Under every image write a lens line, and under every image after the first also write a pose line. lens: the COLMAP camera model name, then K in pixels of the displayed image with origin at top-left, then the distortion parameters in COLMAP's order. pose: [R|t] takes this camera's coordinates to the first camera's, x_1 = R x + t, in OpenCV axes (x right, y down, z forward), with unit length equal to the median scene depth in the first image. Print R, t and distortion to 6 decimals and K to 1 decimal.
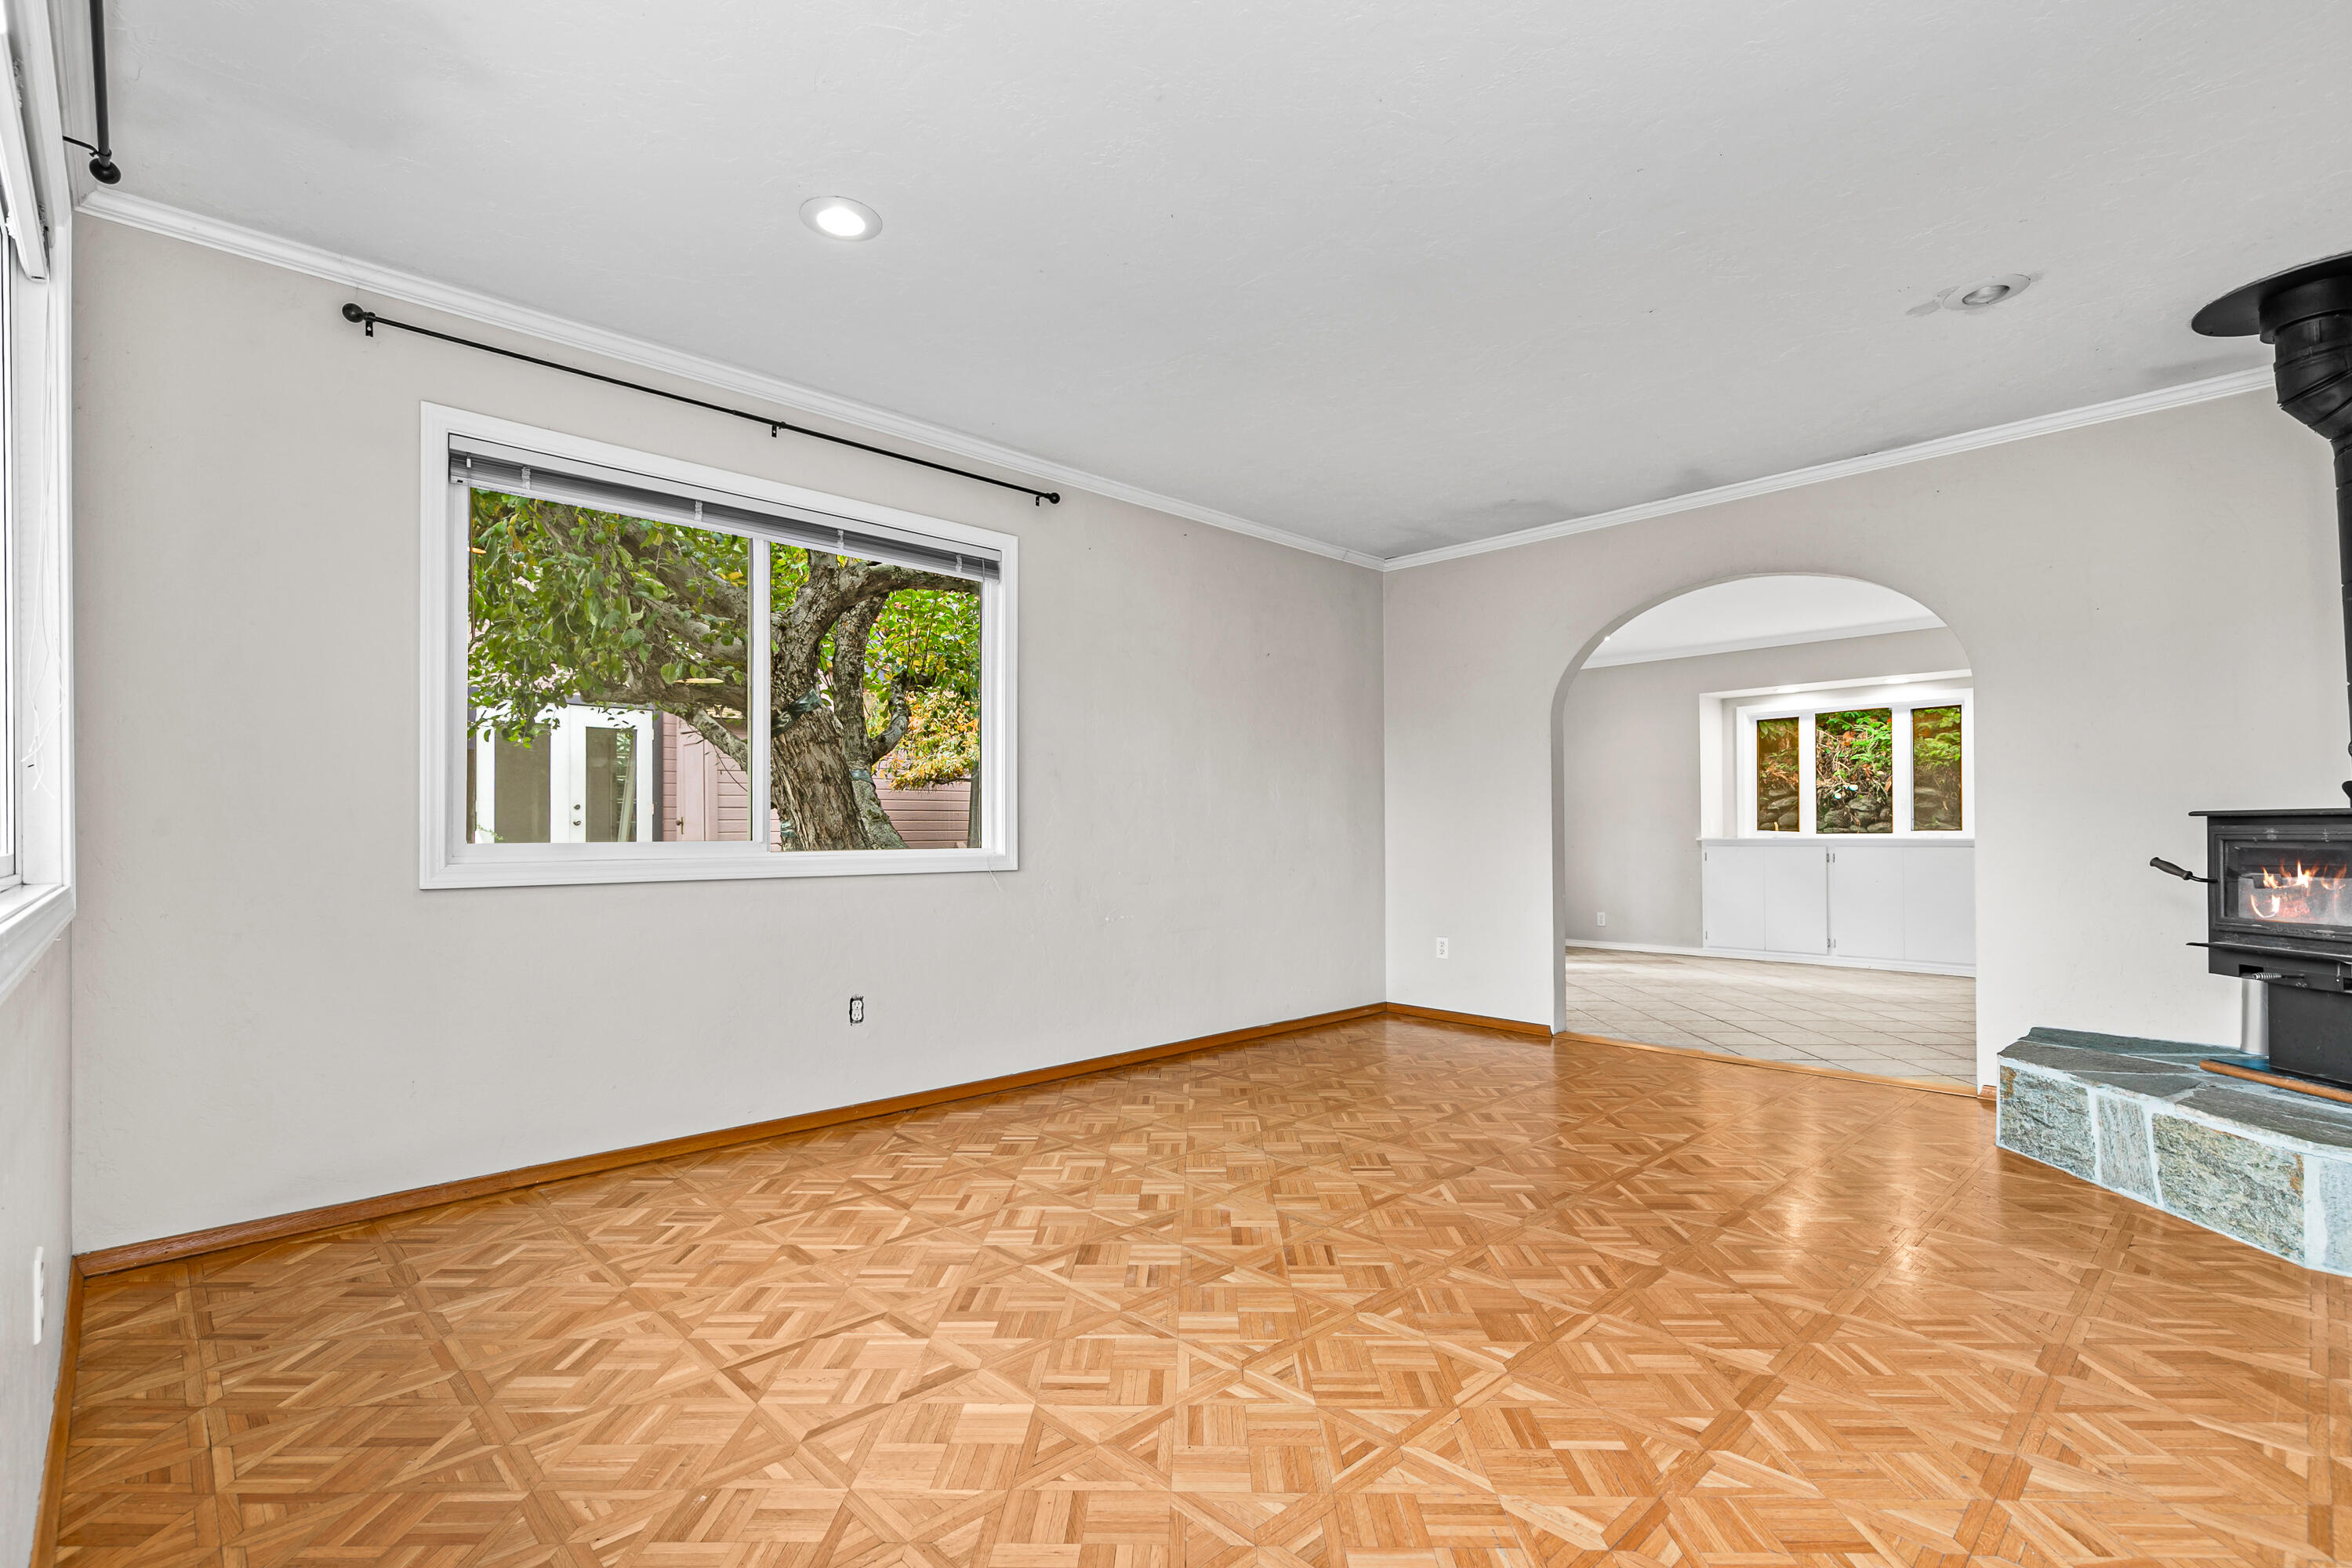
lens RADIAL K [[1093.4, 0, 1170.8], [0, 1093.4, 811.4], [0, 0, 1]] dist [0.014196, -0.002601]
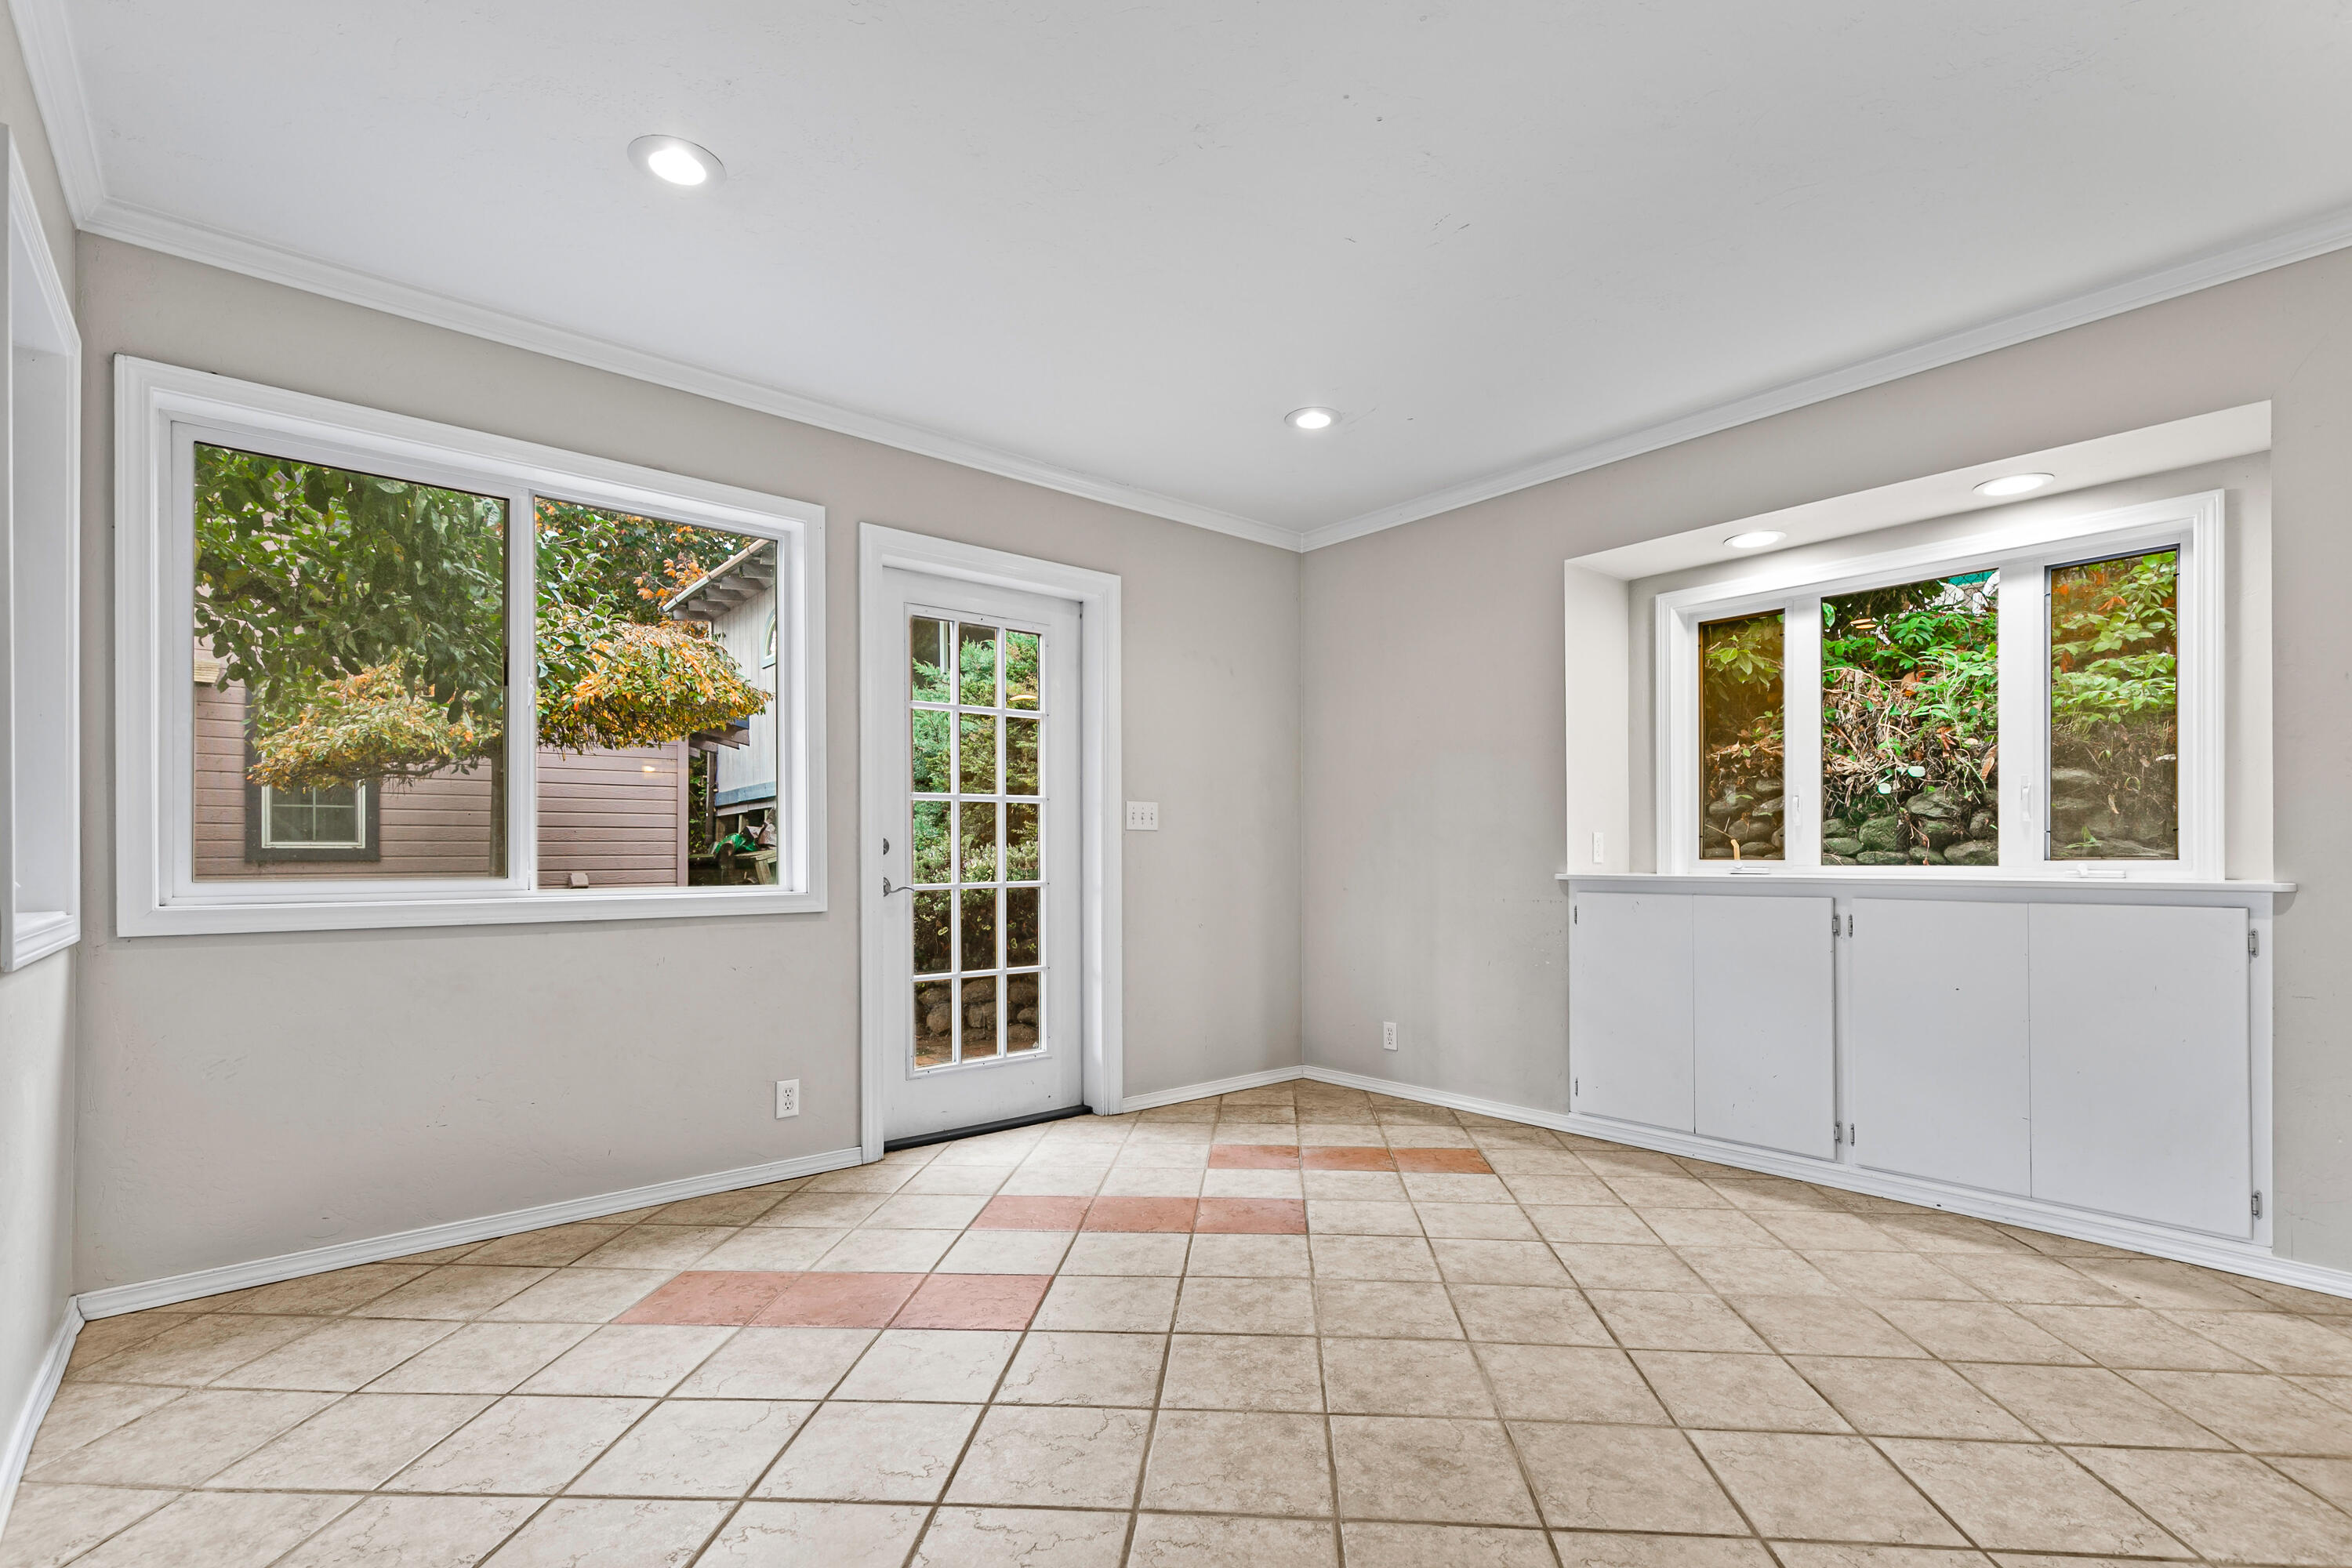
lens RADIAL K [[1093.4, 0, 1183.0], [0, 1093.4, 853.6], [0, 0, 1]] dist [0.014196, -0.002601]
pose [[0.998534, -0.004222, -0.053958, 0.338713], [0.005058, 0.999869, 0.015380, 0.006871], [0.053886, -0.015631, 0.998425, 0.518053]]
